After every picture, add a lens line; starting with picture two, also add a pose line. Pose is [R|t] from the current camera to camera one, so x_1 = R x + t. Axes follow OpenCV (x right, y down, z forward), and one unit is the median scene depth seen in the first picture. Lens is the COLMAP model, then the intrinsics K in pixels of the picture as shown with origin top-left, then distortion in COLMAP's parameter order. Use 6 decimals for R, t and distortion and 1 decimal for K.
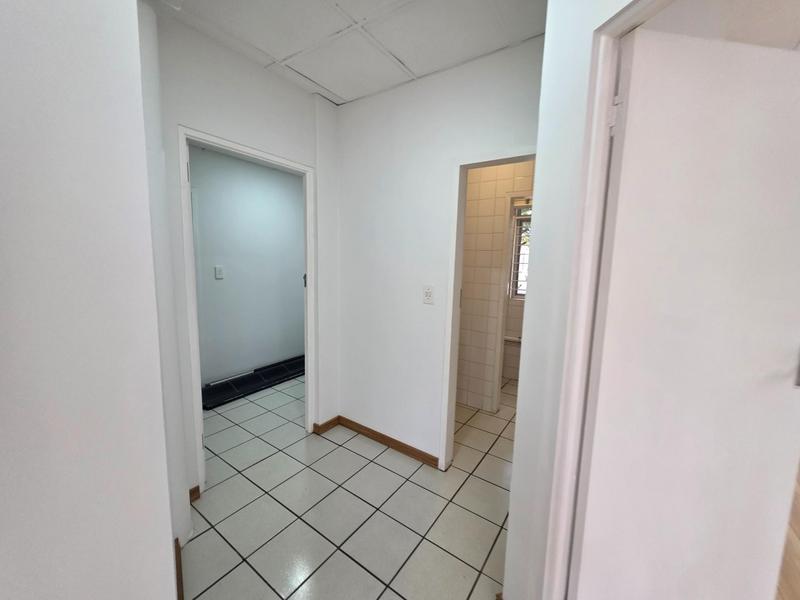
lens RADIAL K [[320.9, 0, 400.6], [0, 320.9, 300.9], [0, 0, 1]] dist [0.002313, 0.000024]
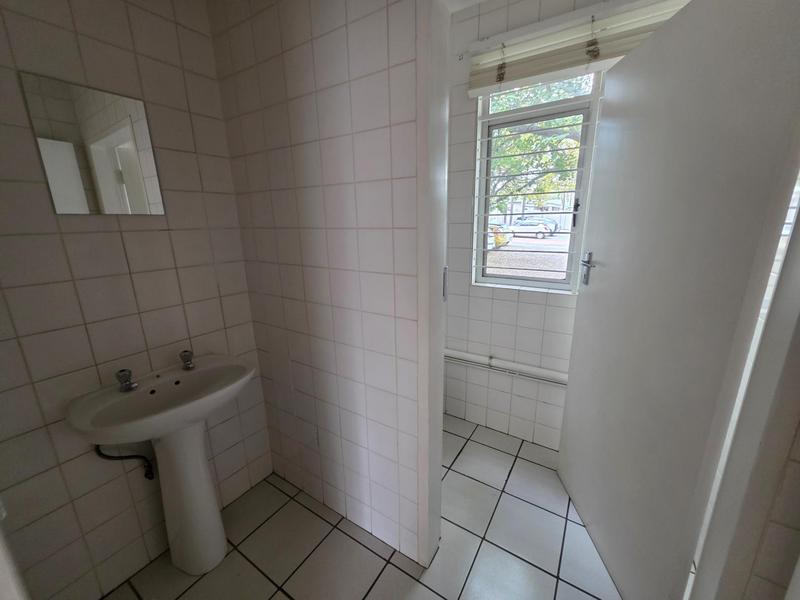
lens RADIAL K [[320.9, 0, 399.7], [0, 320.9, 300.6], [0, 0, 1]] dist [0.002313, 0.000024]
pose [[0.998124, -0.054374, 0.028135, 0.211255], [0.050401, 0.990681, 0.126531, -0.054123], [-0.034753, -0.124876, 0.991564, 0.488813]]
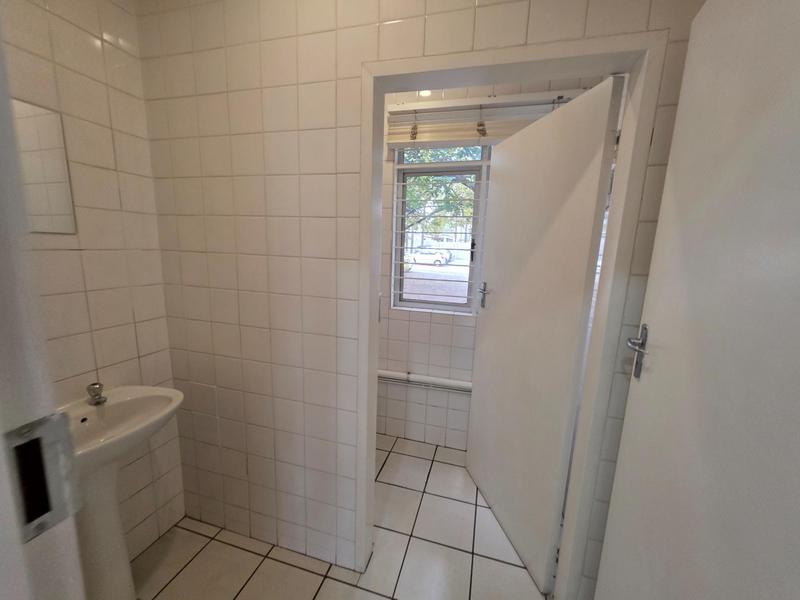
lens RADIAL K [[320.9, 0, 400.4], [0, 320.9, 301.3], [0, 0, 1]] dist [0.002313, 0.000024]
pose [[0.945916, -0.049684, 0.320586, 0.173513], [0.029742, 0.997323, 0.066806, -0.058971], [-0.323047, -0.053658, 0.944861, 0.449293]]
